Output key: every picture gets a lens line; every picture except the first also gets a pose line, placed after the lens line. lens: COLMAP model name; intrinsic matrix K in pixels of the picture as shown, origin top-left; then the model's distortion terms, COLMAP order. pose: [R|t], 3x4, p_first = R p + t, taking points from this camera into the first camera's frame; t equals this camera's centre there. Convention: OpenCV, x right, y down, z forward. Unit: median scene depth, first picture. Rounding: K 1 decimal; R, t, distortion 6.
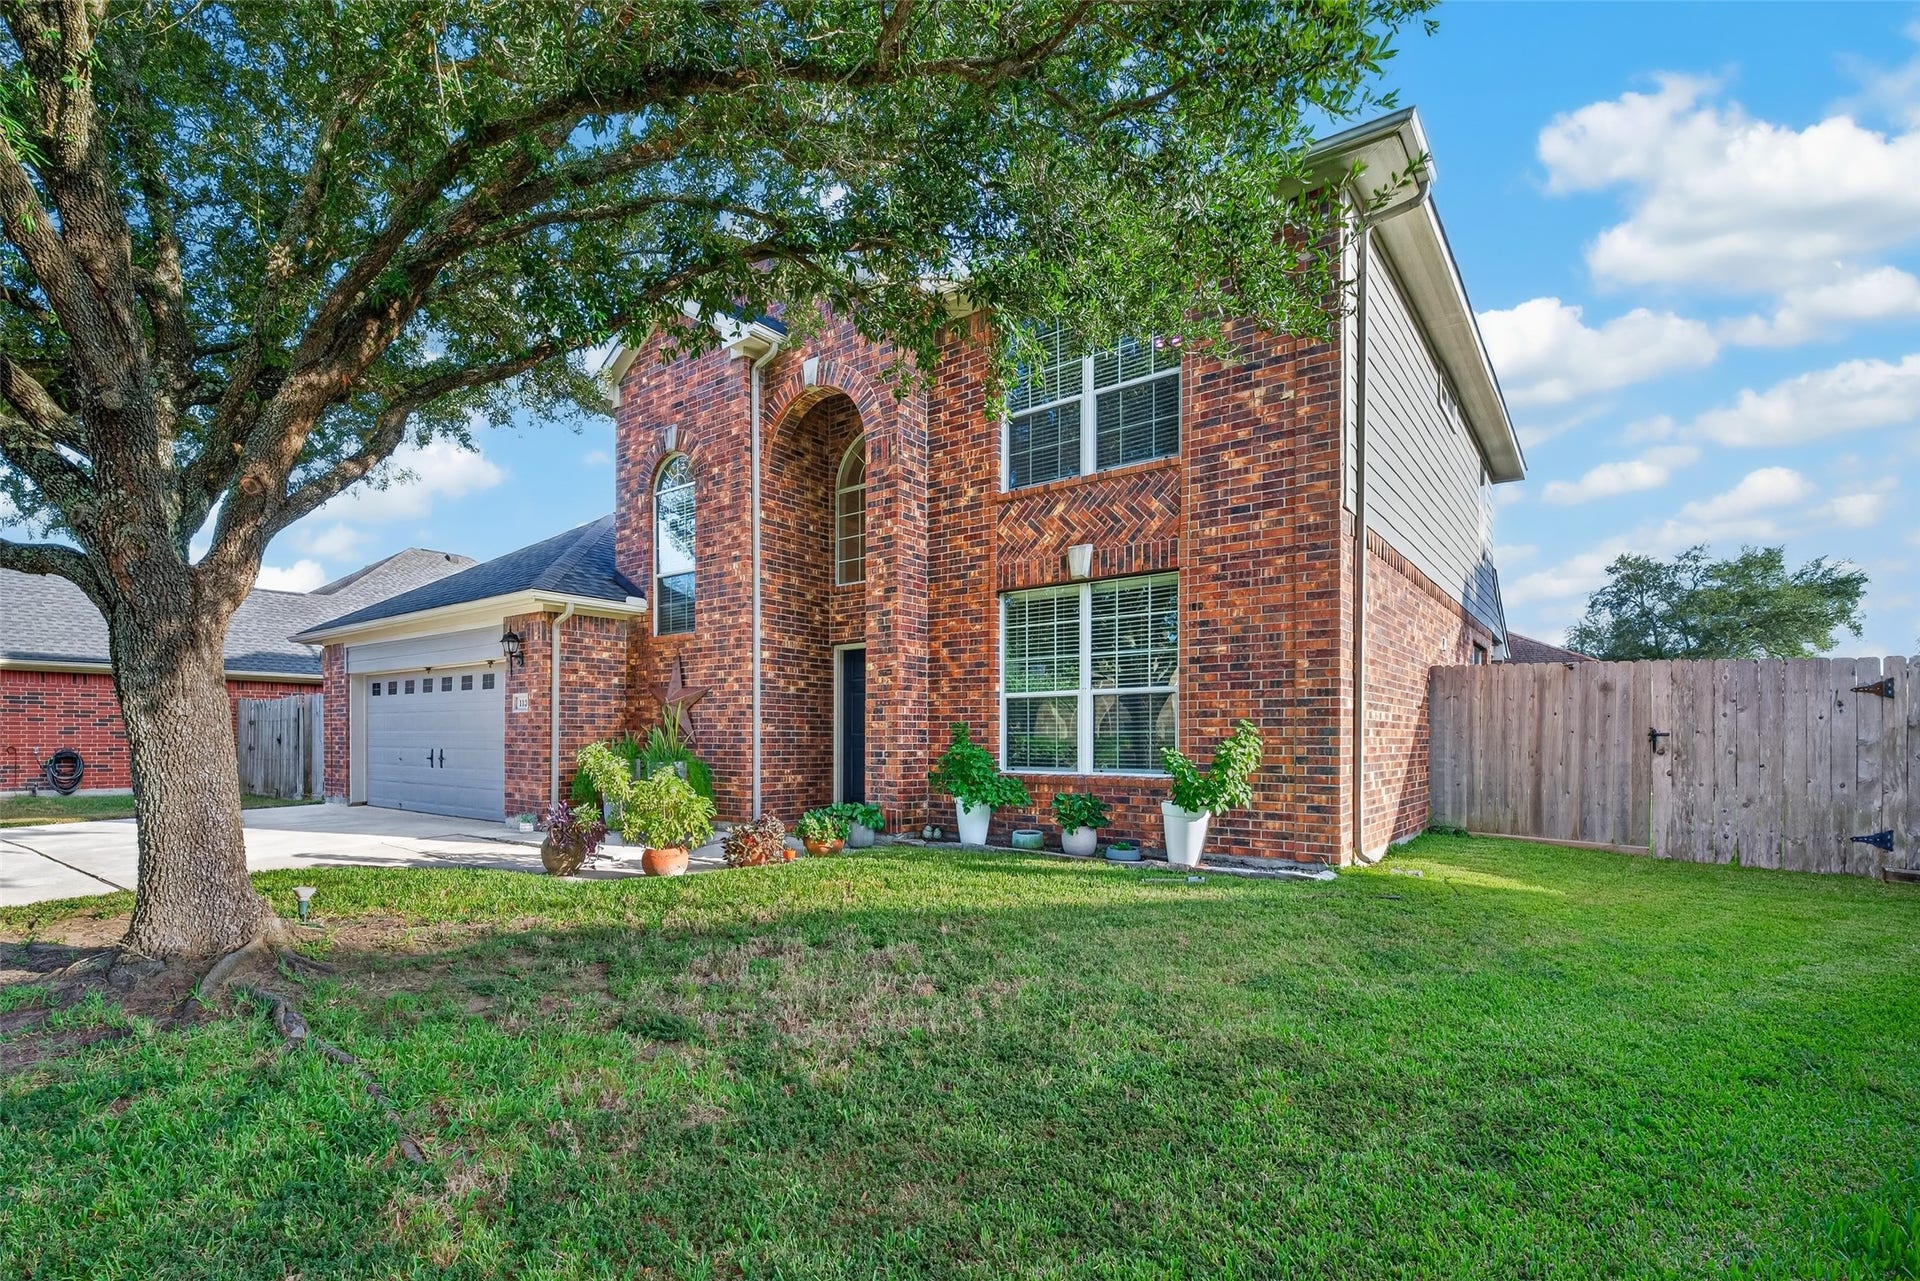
lens RADIAL K [[883.1, 0, 849.8], [0, 883.1, 745.3], [0, 0, 1]] dist [-0.009260, -0.001203]
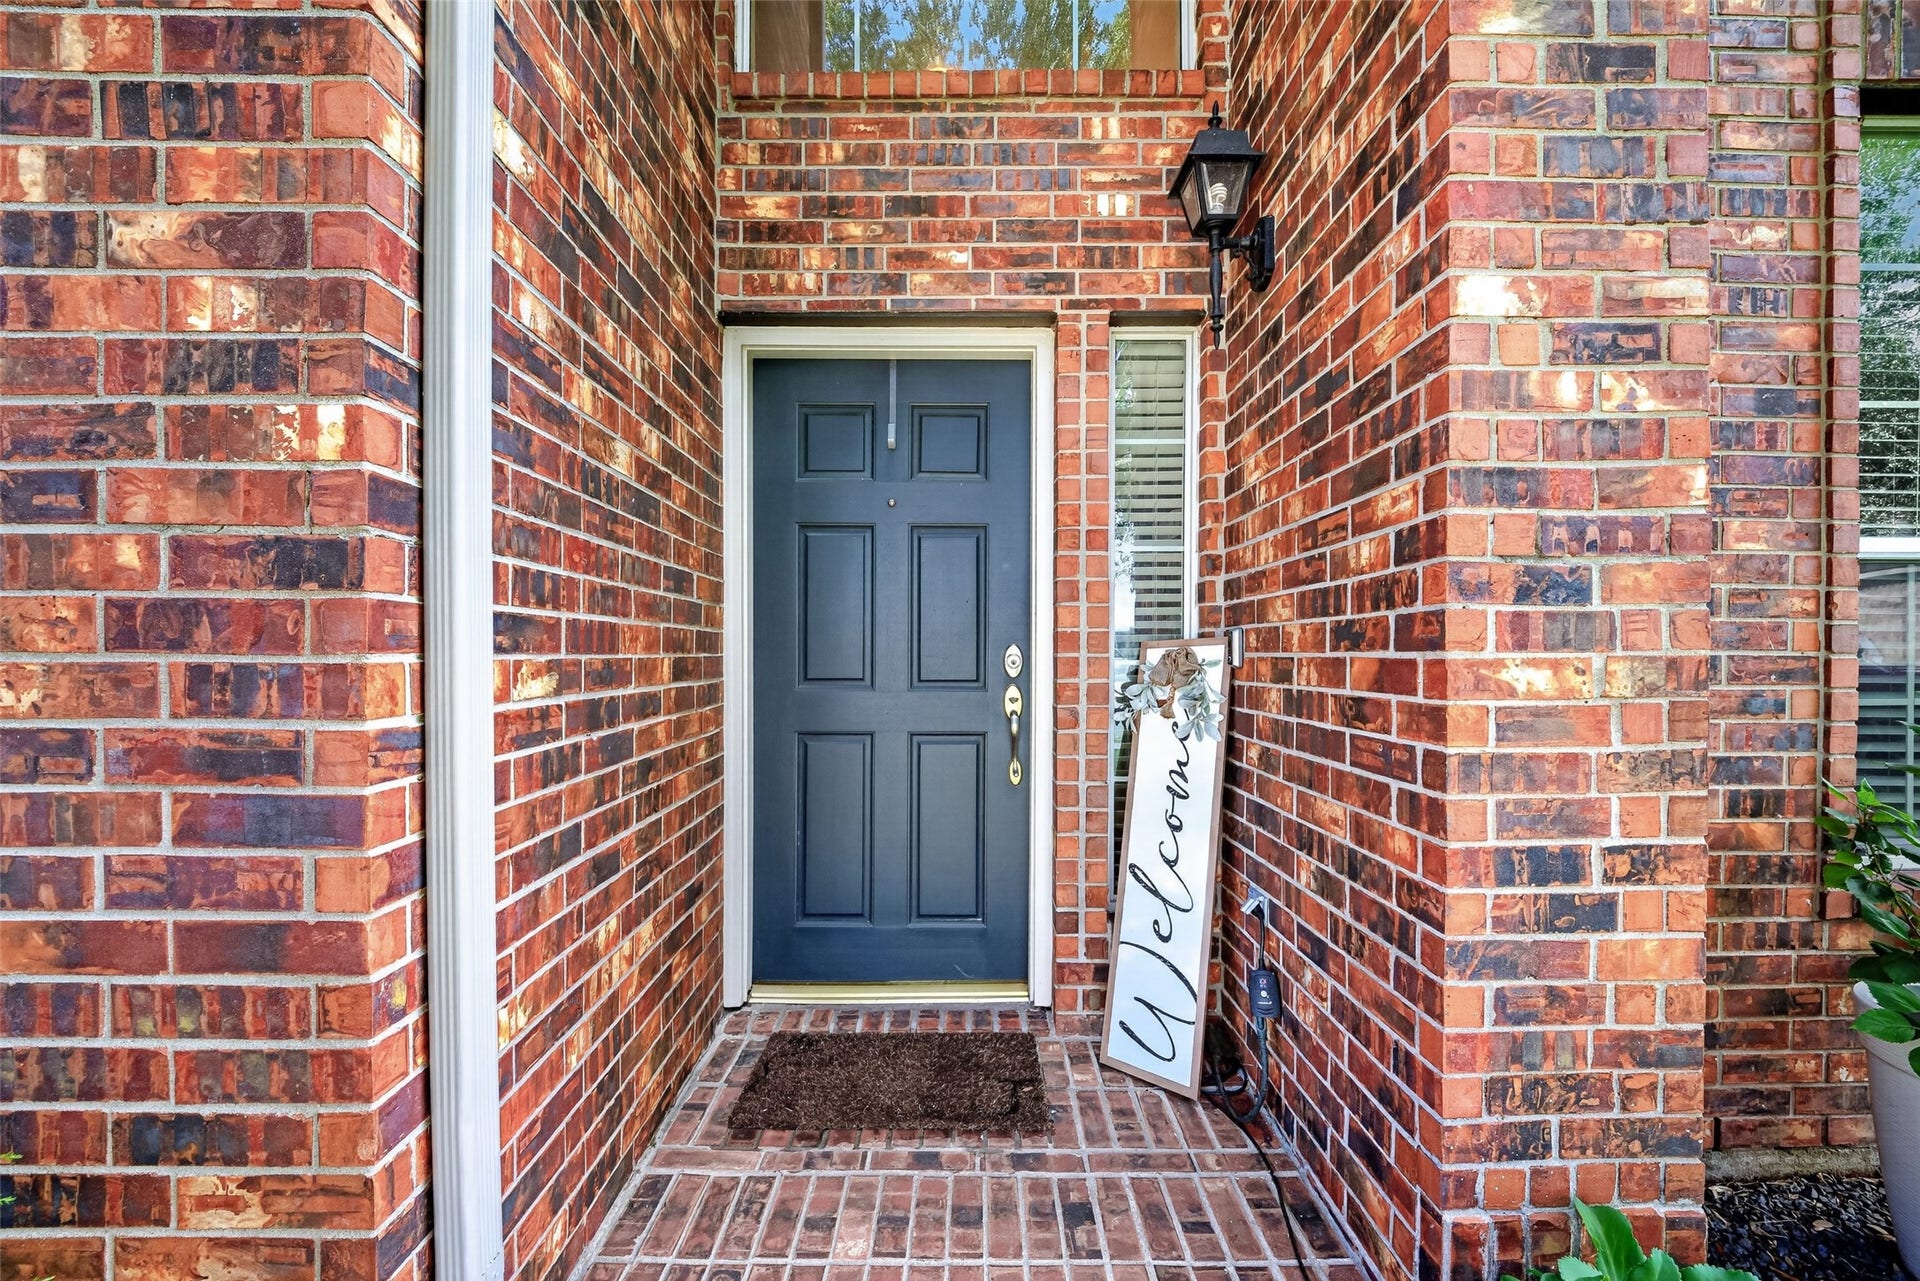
lens RADIAL K [[783.2, 0, 957.1], [0, 783.2, 656.4], [0, 0, 1]] dist [-0.017862, -0.000117]
pose [[0.751187, -0.008378, 0.660036, -0.139518], [0.003940, 0.999959, 0.008208, -0.028701], [-0.660077, -0.003565, 0.751189, 0.986882]]
